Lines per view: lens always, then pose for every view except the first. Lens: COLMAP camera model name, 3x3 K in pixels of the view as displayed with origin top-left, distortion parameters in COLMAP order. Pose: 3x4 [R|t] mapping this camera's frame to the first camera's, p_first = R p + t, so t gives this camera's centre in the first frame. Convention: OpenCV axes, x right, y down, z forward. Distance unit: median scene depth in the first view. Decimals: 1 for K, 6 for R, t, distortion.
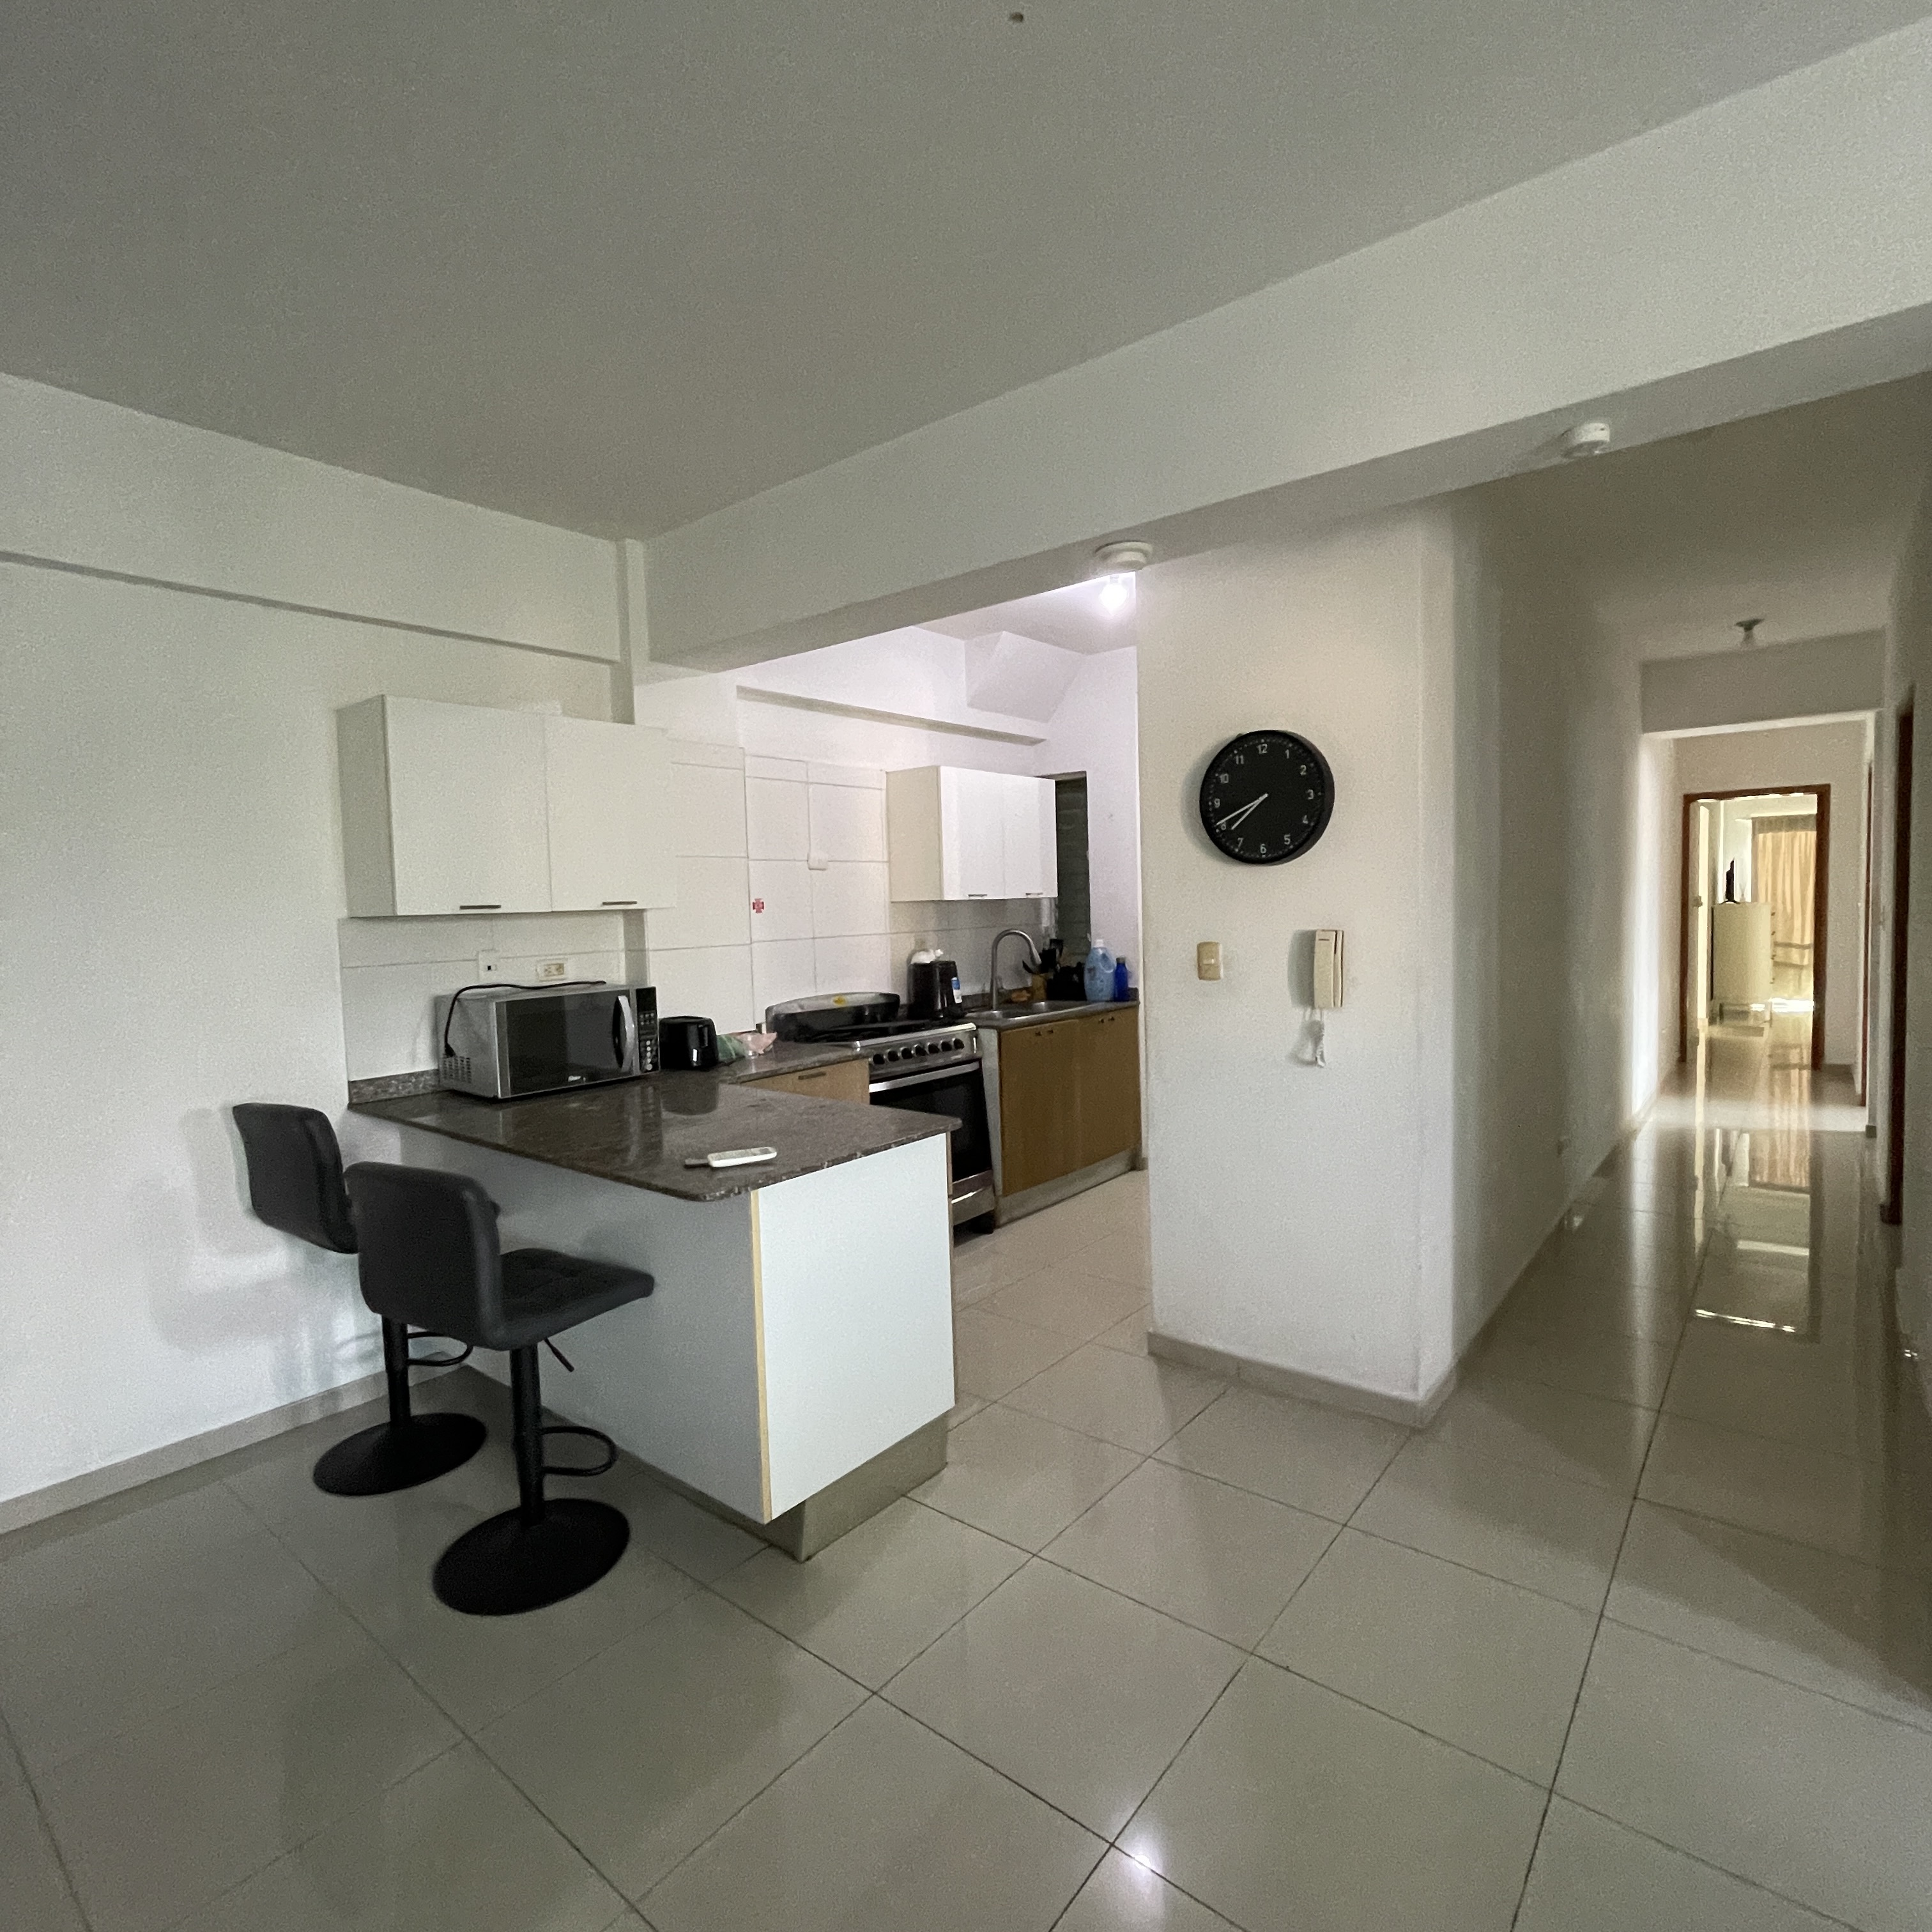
lens RADIAL K [[1039.7, 0, 972.4], [0, 1039.7, 960.6], [0, 0, 1]] dist [-0.005842, 0.001956]
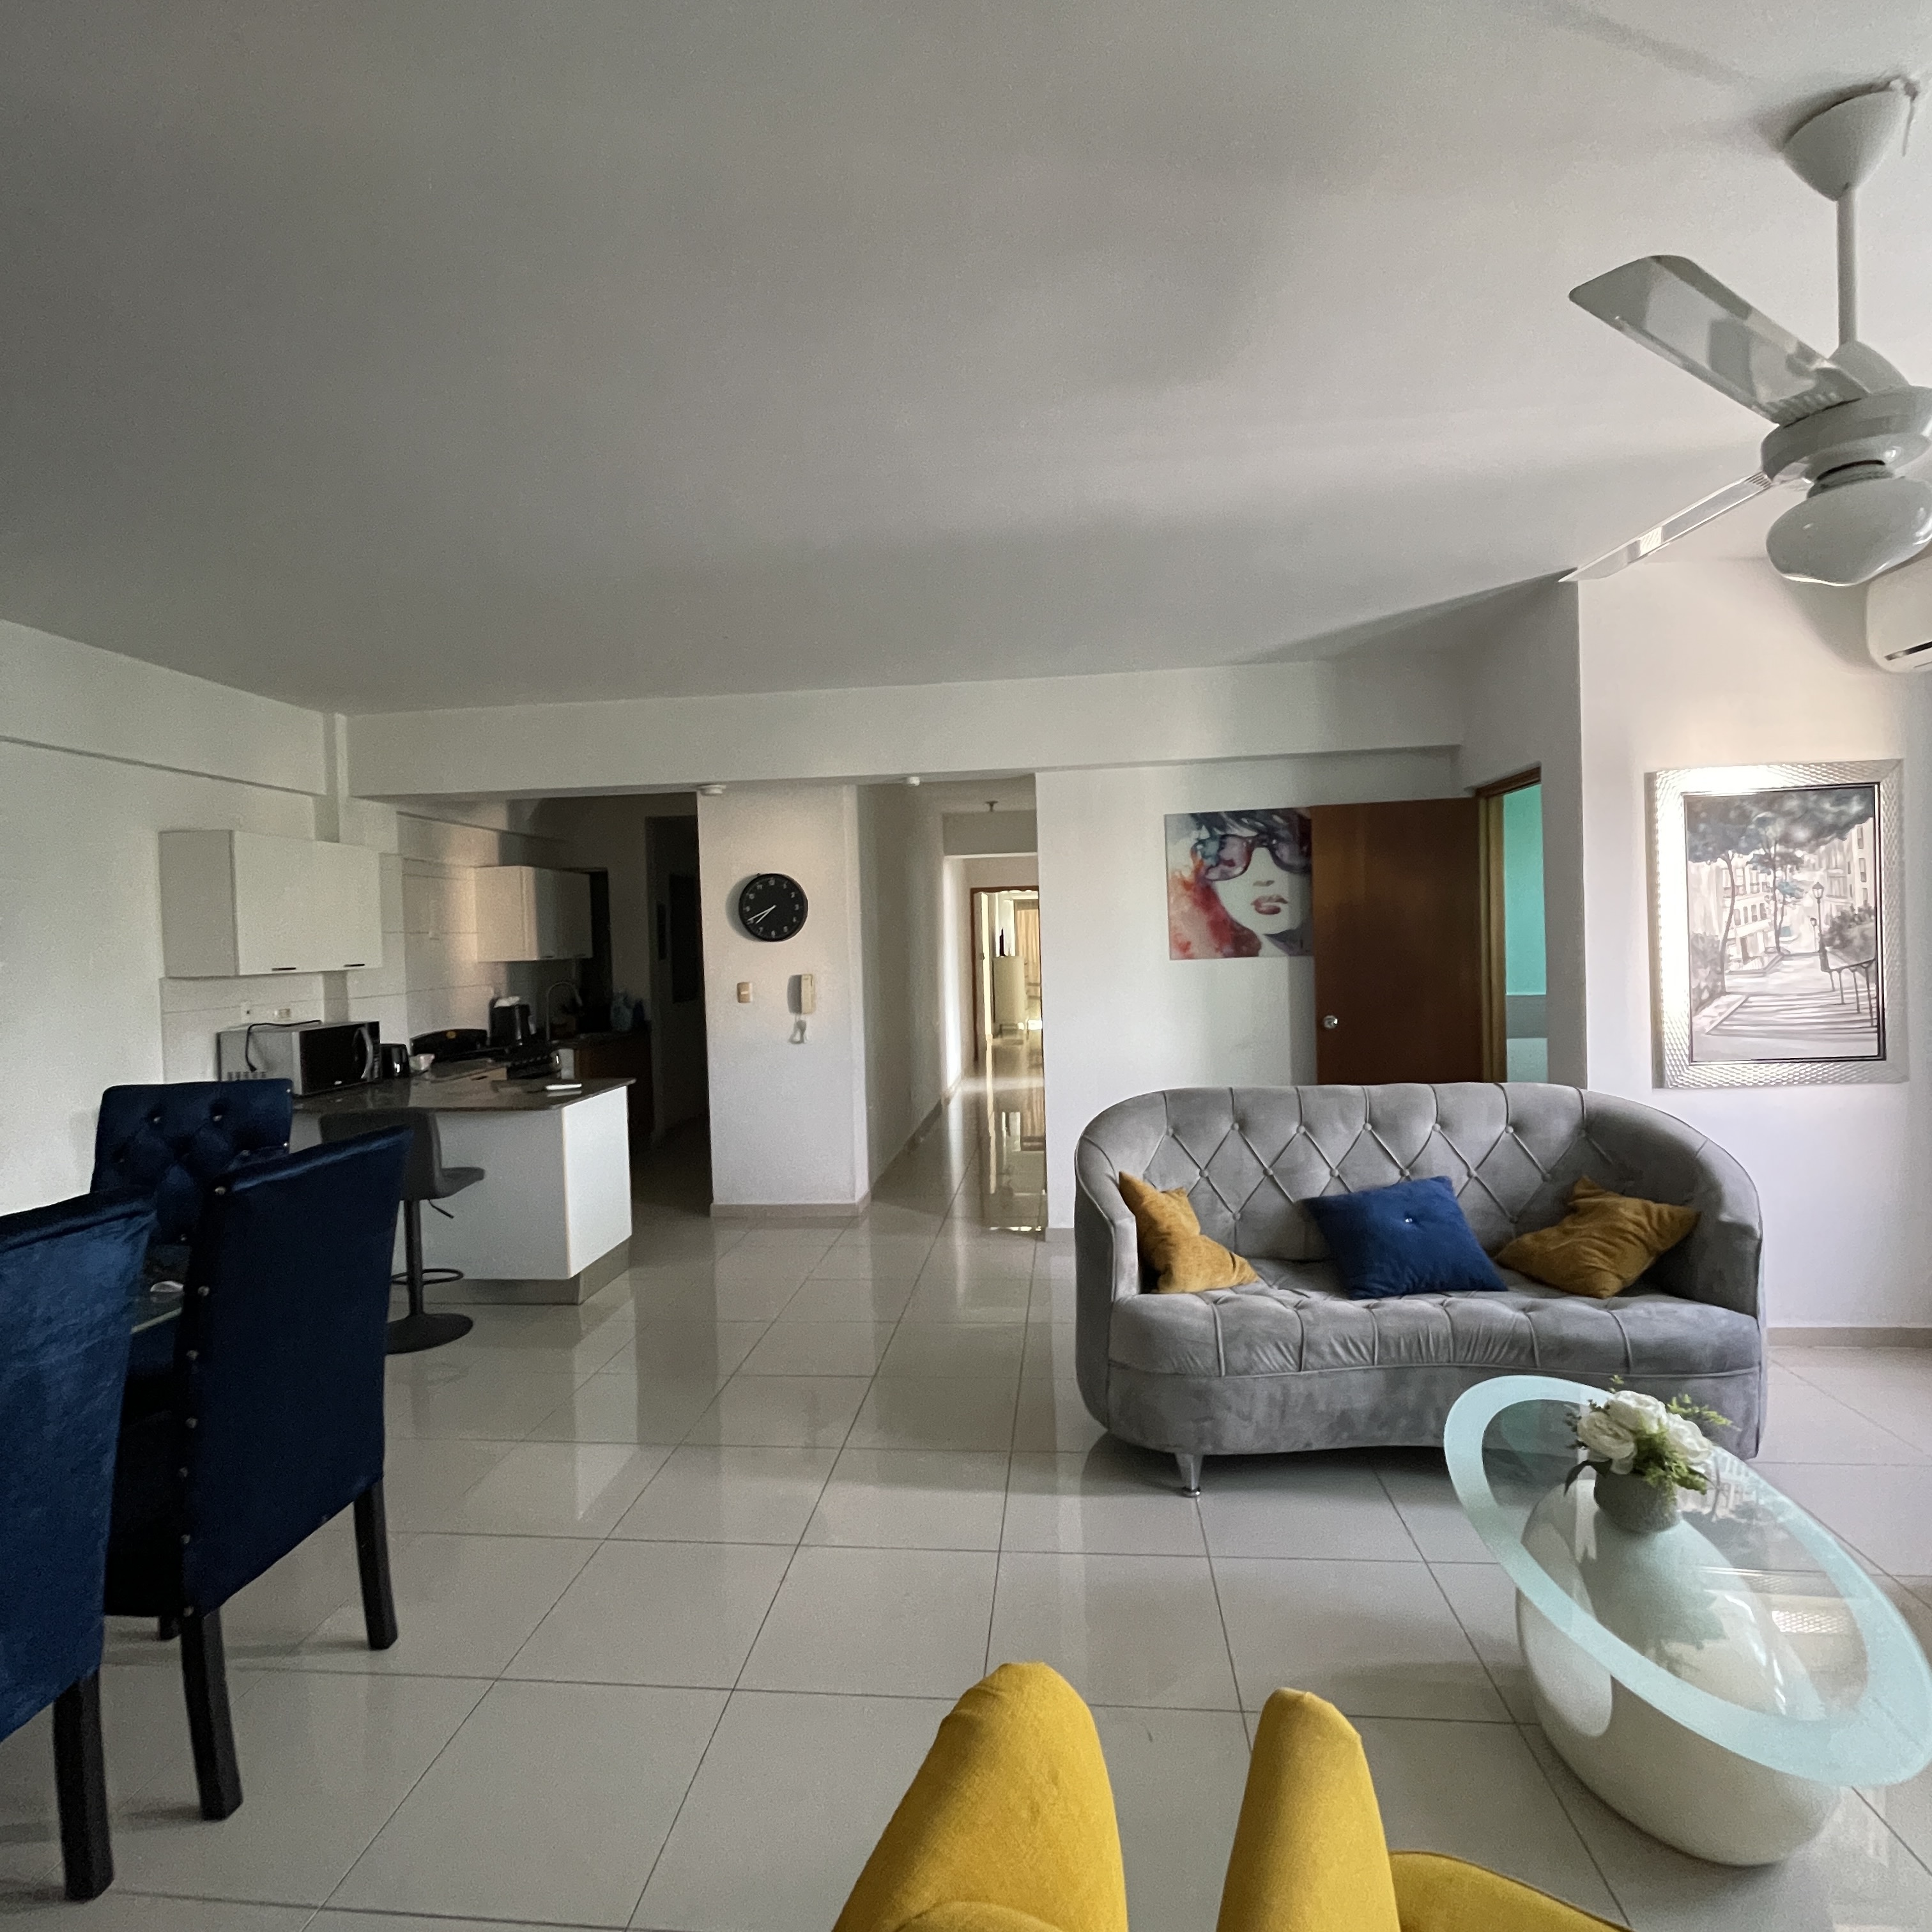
lens RADIAL K [[1039.7, 0, 975.2], [0, 1039.7, 958.0], [0, 0, 1]] dist [-0.005842, 0.001956]
pose [[0.833161, -0.007521, 0.552979, -0.291961], [0.038401, 0.998281, -0.044280, 0.023662], [-0.551696, 0.058127, 0.832018, -0.500717]]
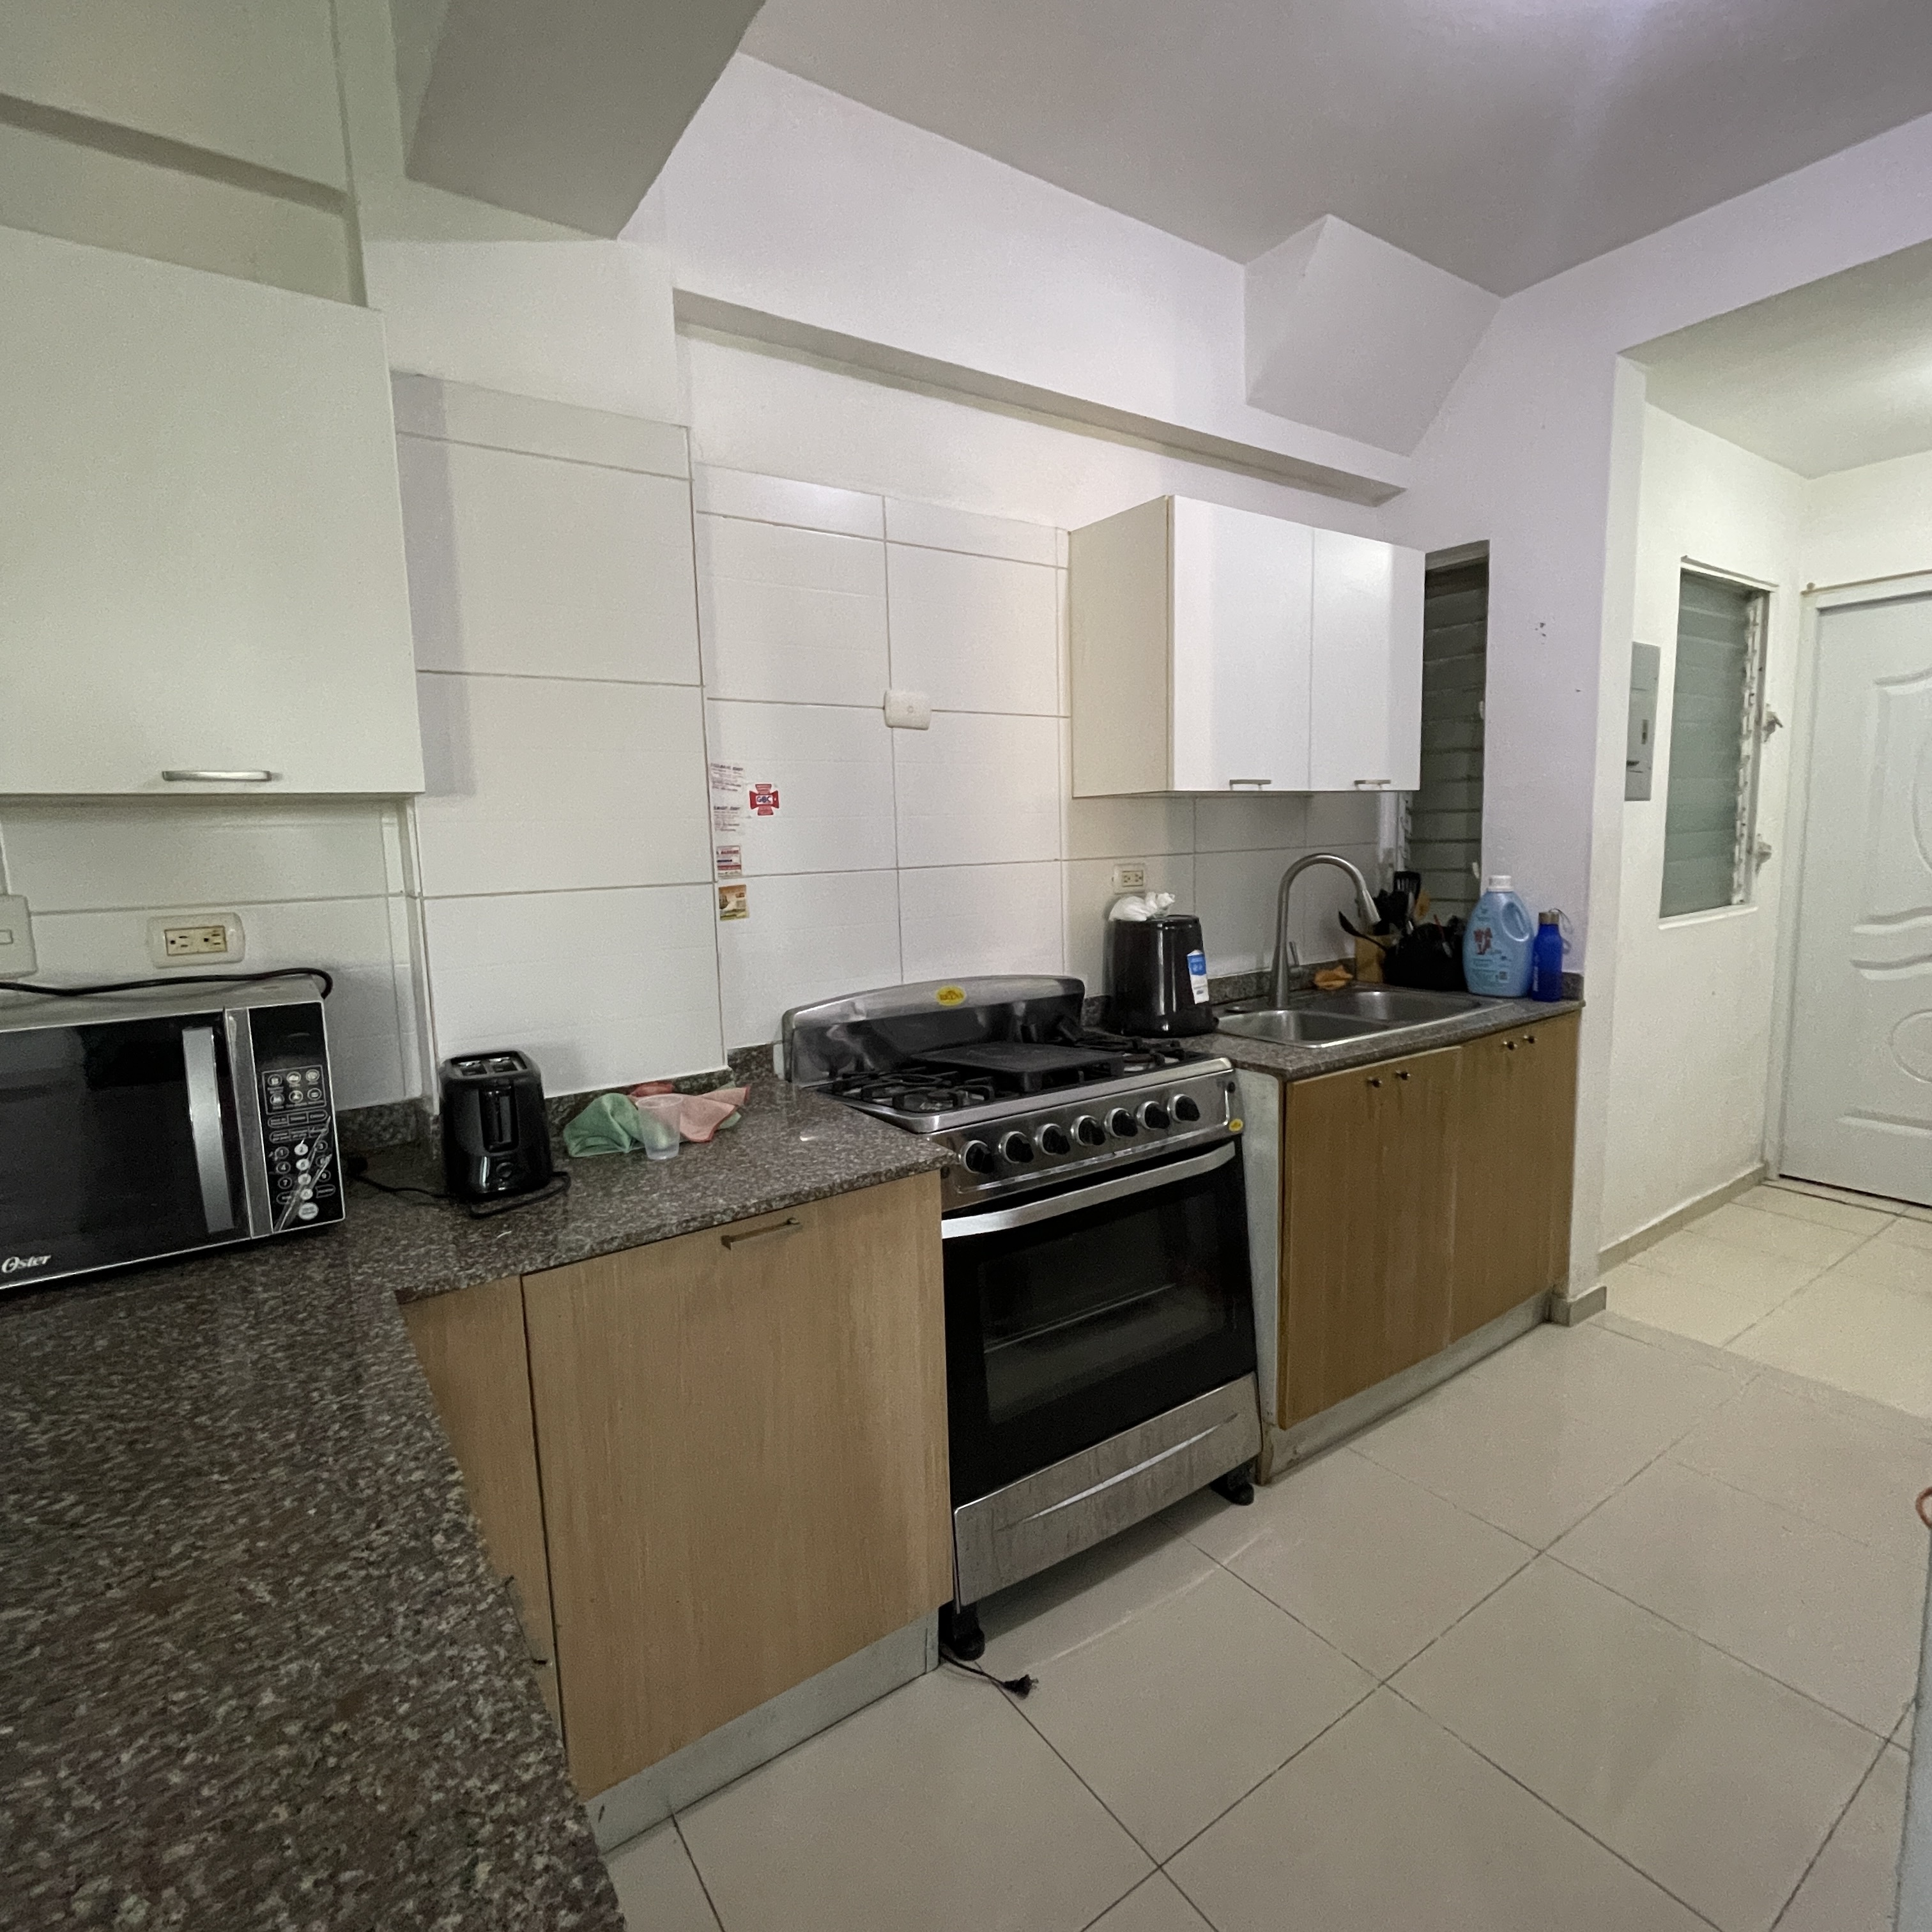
lens RADIAL K [[1039.7, 0, 960.3], [0, 1039.7, 954.3], [0, 0, 1]] dist [-0.005842, 0.001956]
pose [[0.958264, 0.038441, -0.283290, 0.015707], [-0.017897, 0.997041, 0.074755, -0.017002], [0.285325, -0.066565, 0.956116, 0.497328]]
